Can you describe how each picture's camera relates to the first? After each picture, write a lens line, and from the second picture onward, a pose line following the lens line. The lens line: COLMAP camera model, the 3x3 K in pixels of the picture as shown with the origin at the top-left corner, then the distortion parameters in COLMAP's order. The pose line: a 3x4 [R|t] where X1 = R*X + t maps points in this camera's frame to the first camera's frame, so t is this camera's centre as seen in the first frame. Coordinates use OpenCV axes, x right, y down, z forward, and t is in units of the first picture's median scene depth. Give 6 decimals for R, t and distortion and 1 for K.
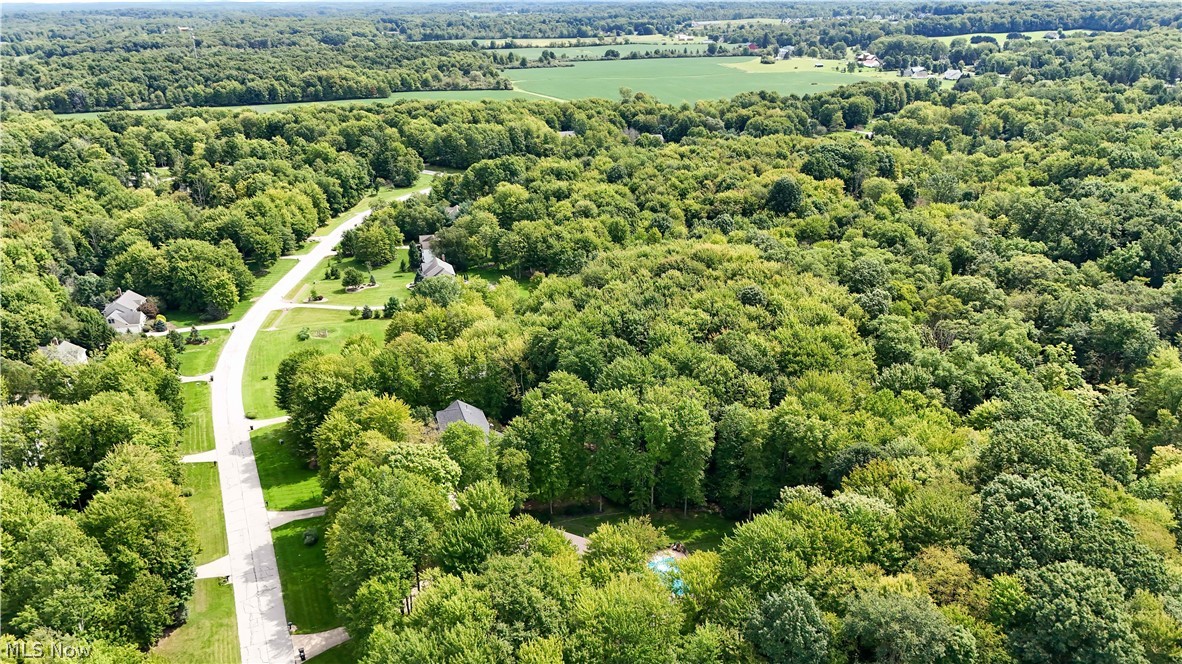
lens RADIAL K [[868.5, 0, 591.6], [0, 868.5, 326.1], [0, 0, 1]] dist [0.053498, -0.047118]
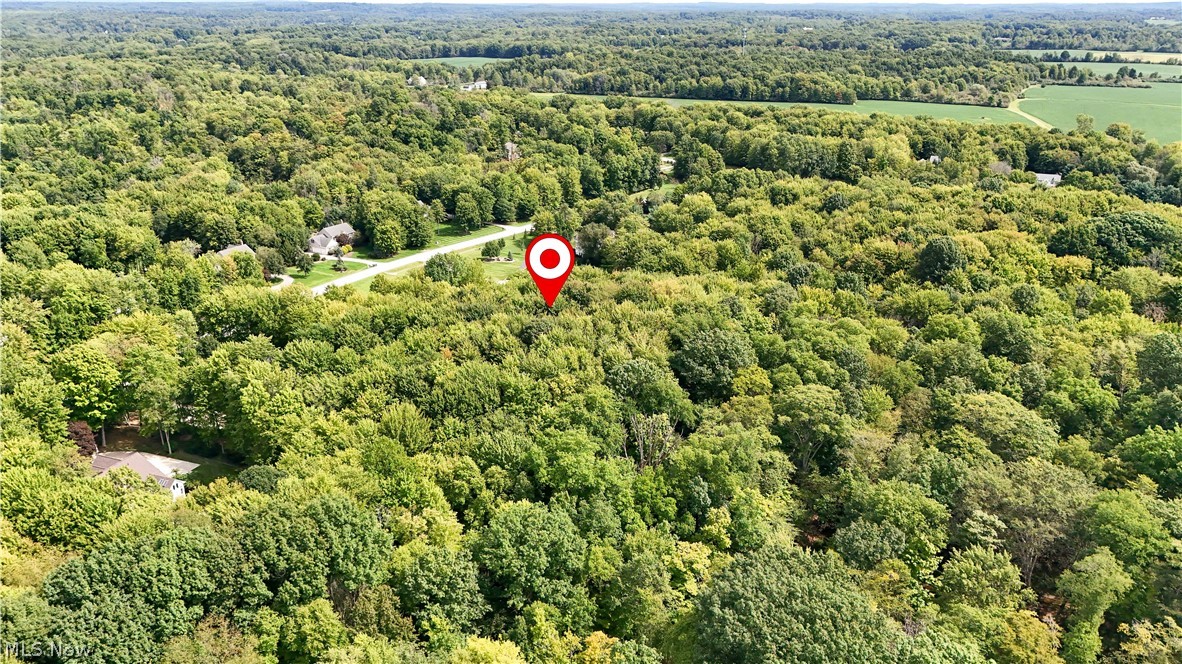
lens RADIAL K [[868.5, 0, 592.0], [0, 868.5, 334.7], [0, 0, 1]] dist [0.053498, -0.047118]
pose [[0.739003, 0.257113, -0.622709, 0.149301], [-0.253036, 0.962567, 0.097147, -0.025150], [0.624377, 0.085776, 0.776399, 0.060766]]
